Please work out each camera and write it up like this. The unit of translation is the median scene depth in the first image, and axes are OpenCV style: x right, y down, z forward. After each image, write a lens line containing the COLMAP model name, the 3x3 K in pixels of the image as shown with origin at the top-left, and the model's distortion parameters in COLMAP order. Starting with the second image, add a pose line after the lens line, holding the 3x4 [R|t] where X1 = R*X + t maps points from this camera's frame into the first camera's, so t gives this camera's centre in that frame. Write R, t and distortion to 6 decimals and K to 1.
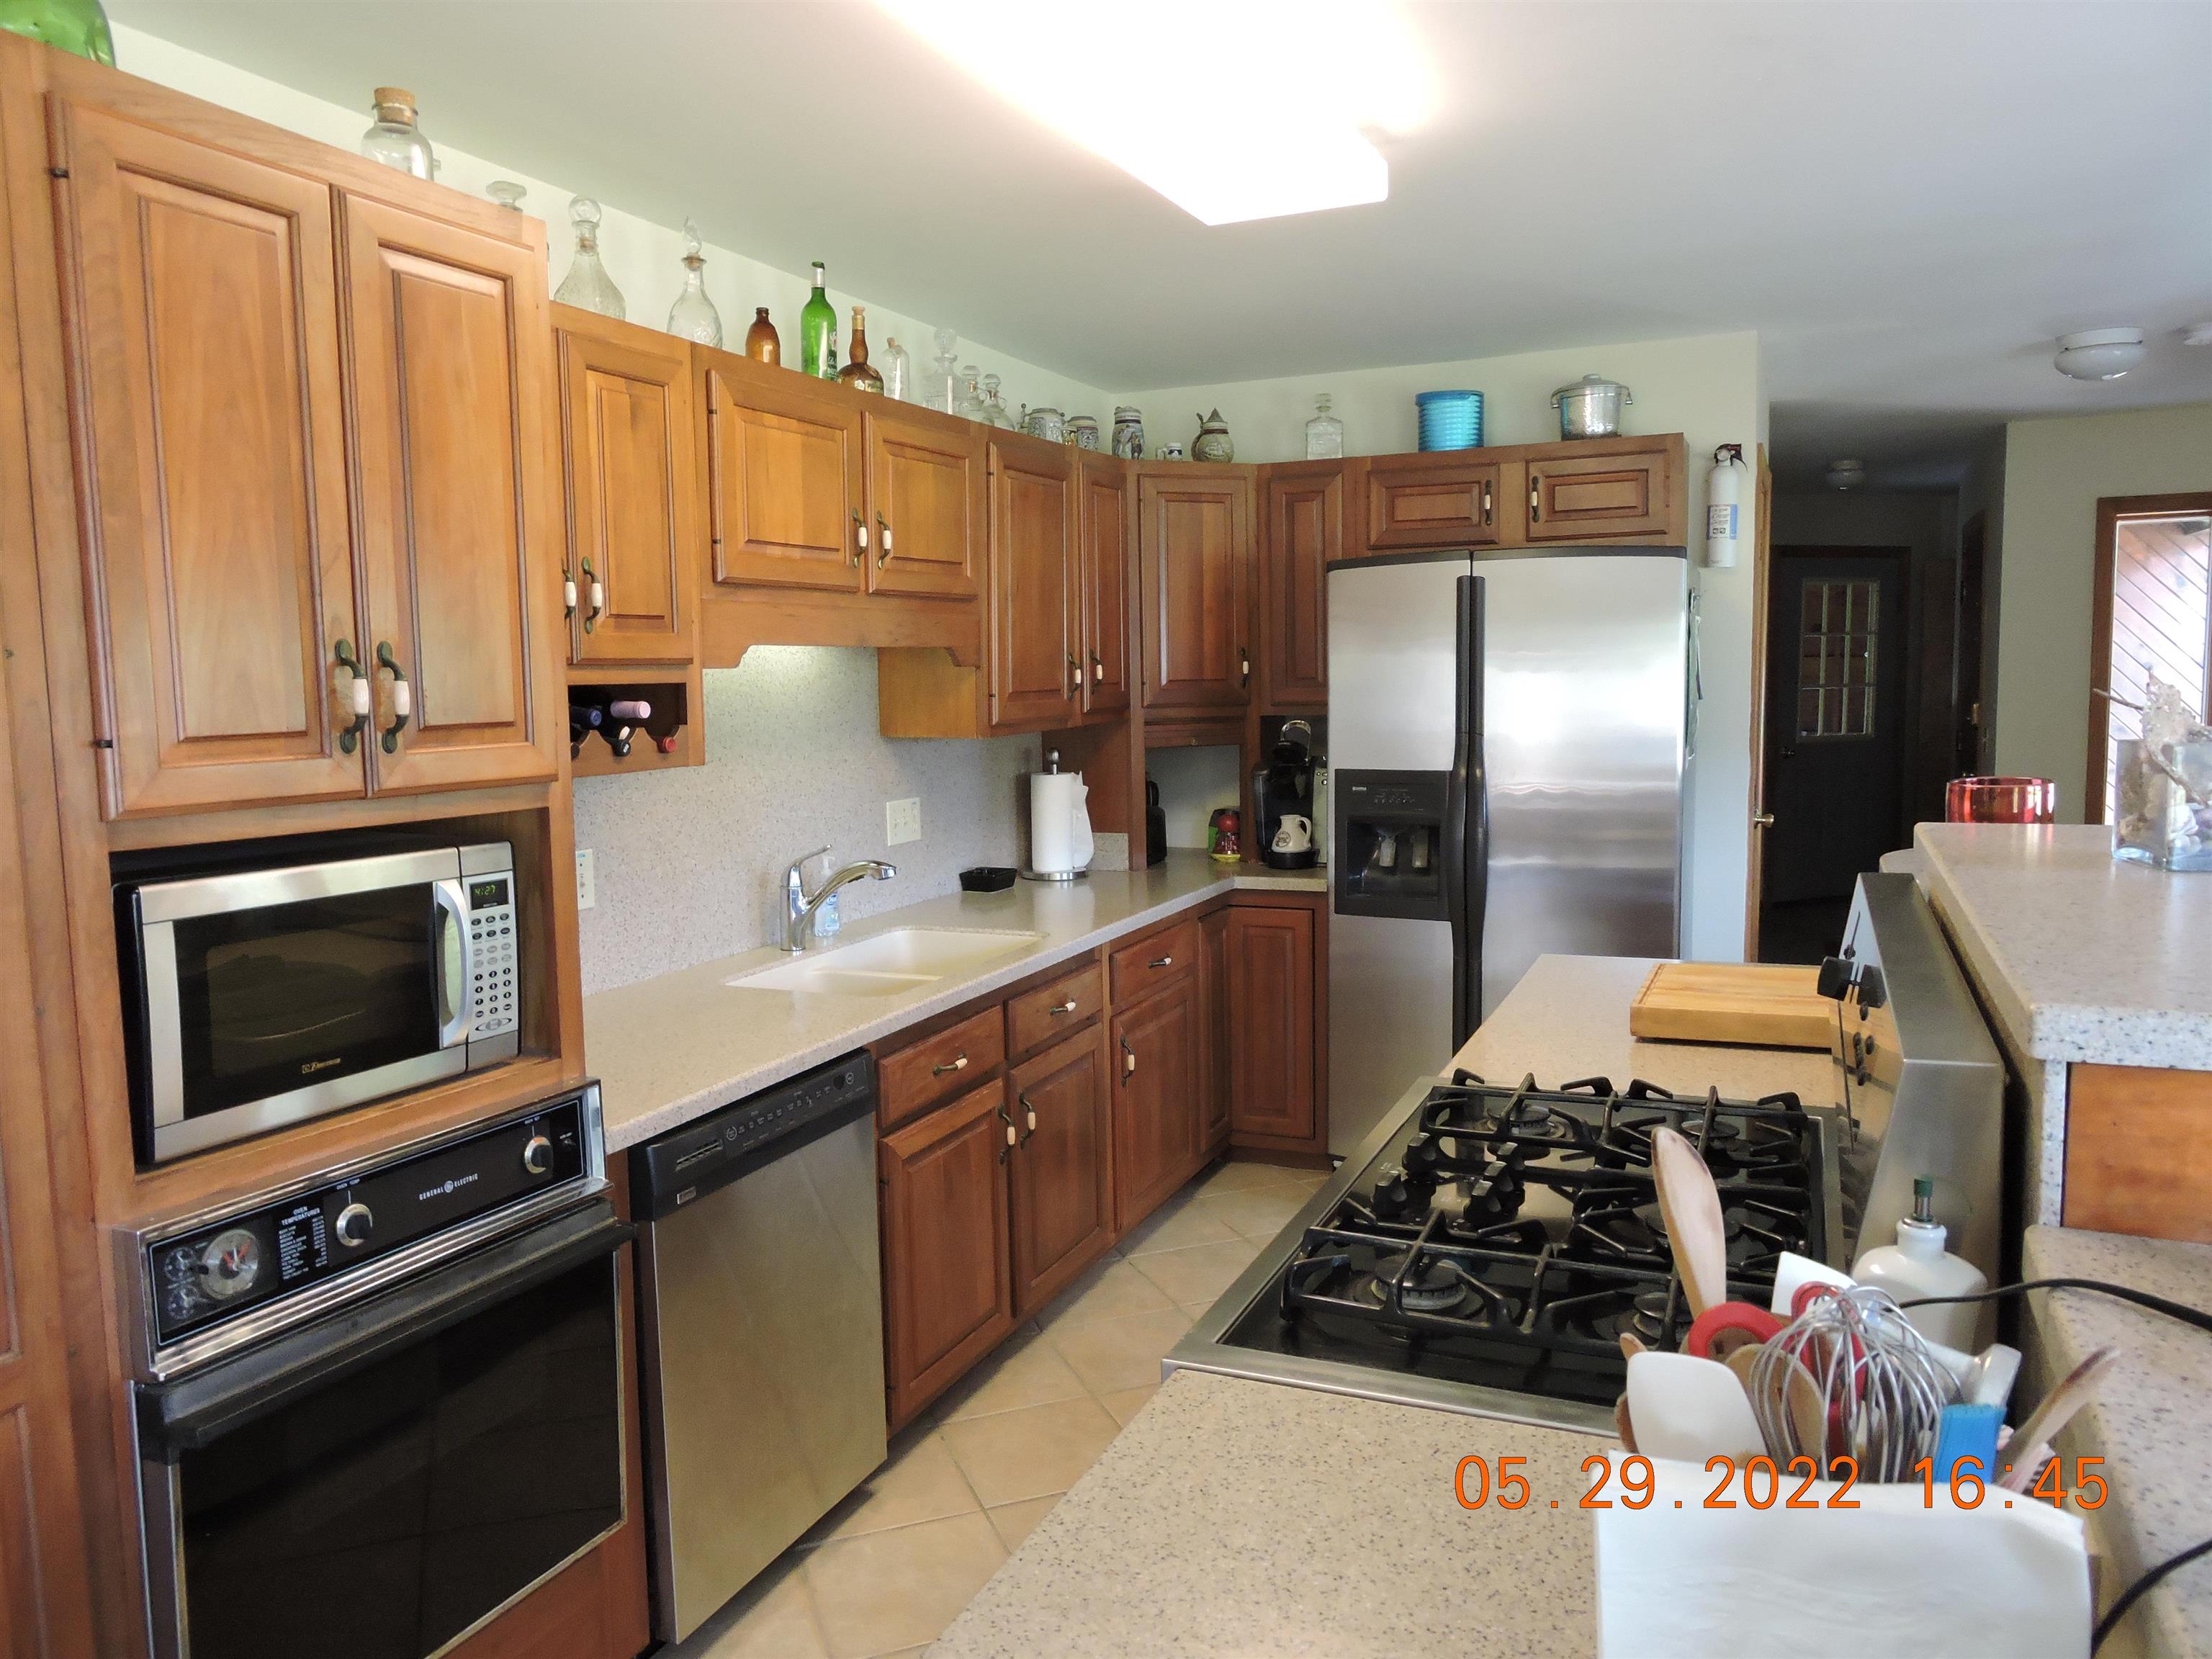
lens RADIAL K [[1573.6, 0, 1112.8], [0, 1573.6, 825.0], [0, 0, 1]] dist [0.000225, -0.009550]
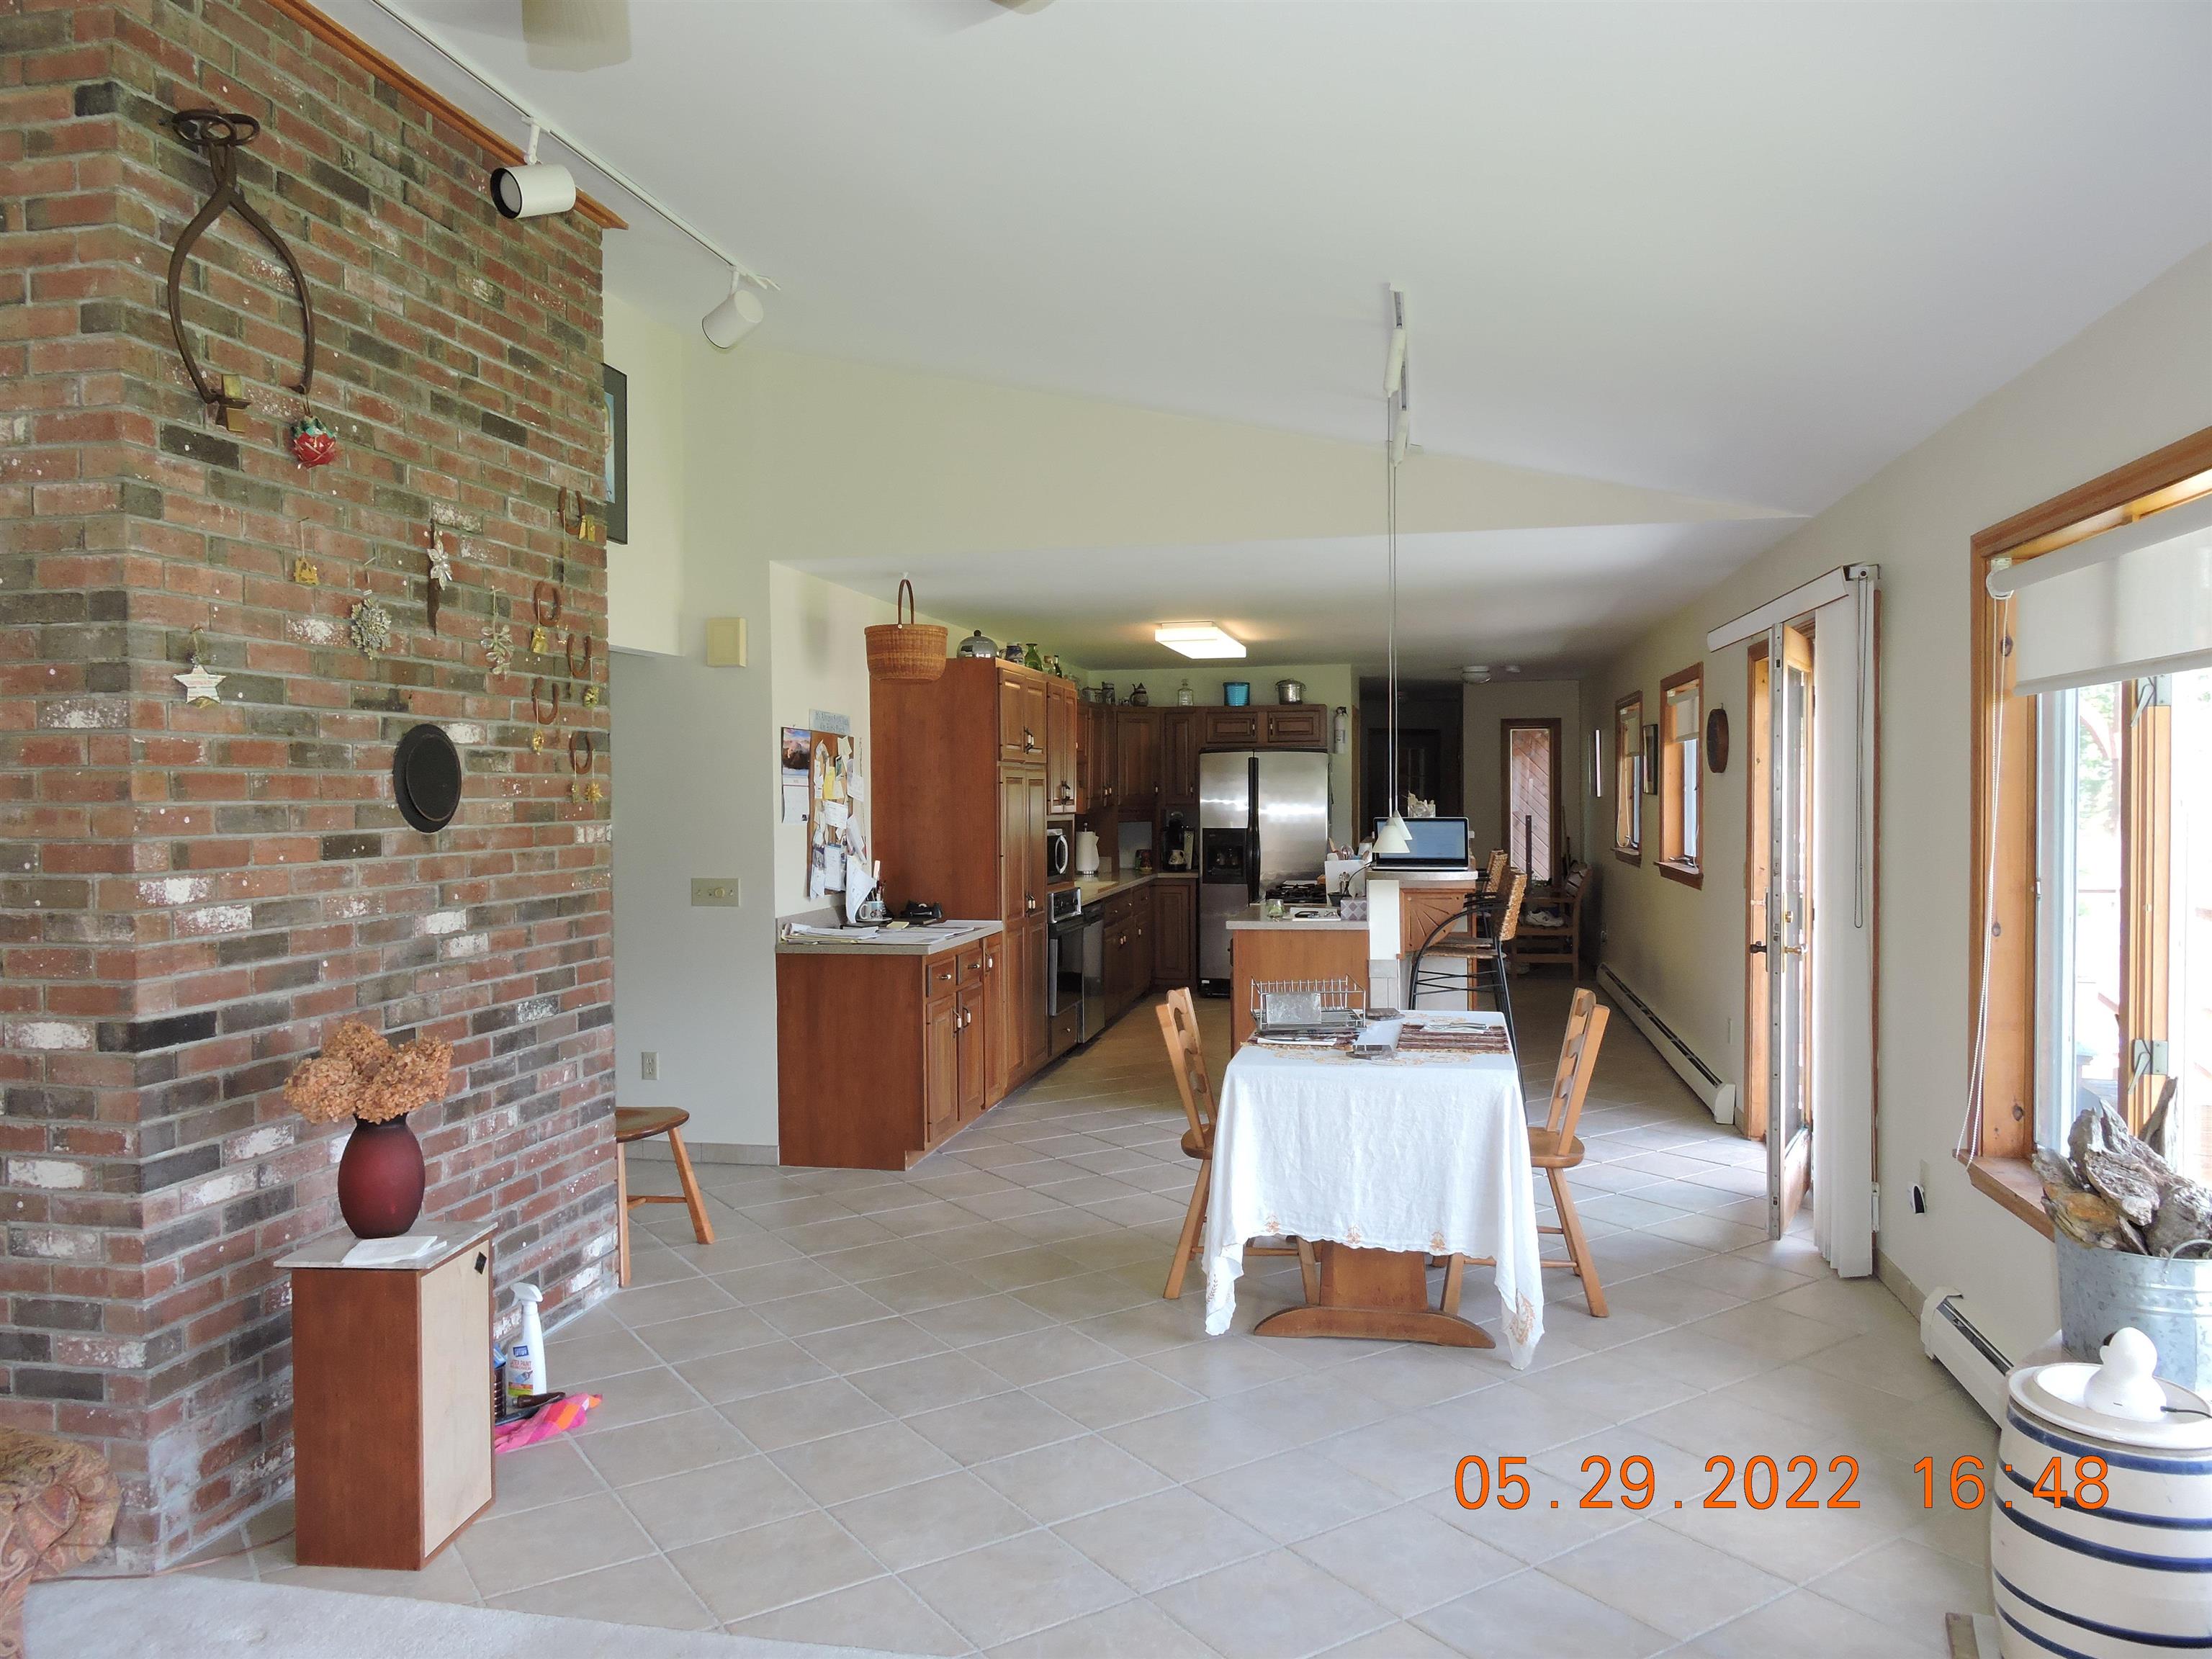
lens RADIAL K [[1573.6, 0, 1102.2], [0, 1573.6, 829.0], [0, 0, 1]] dist [0.000225, -0.009550]
pose [[0.978222, 0.007592, 0.207423, -0.534792], [0.008577, 0.996999, -0.076940, 0.156838], [-0.207385, 0.077044, 0.975221, -1.442921]]
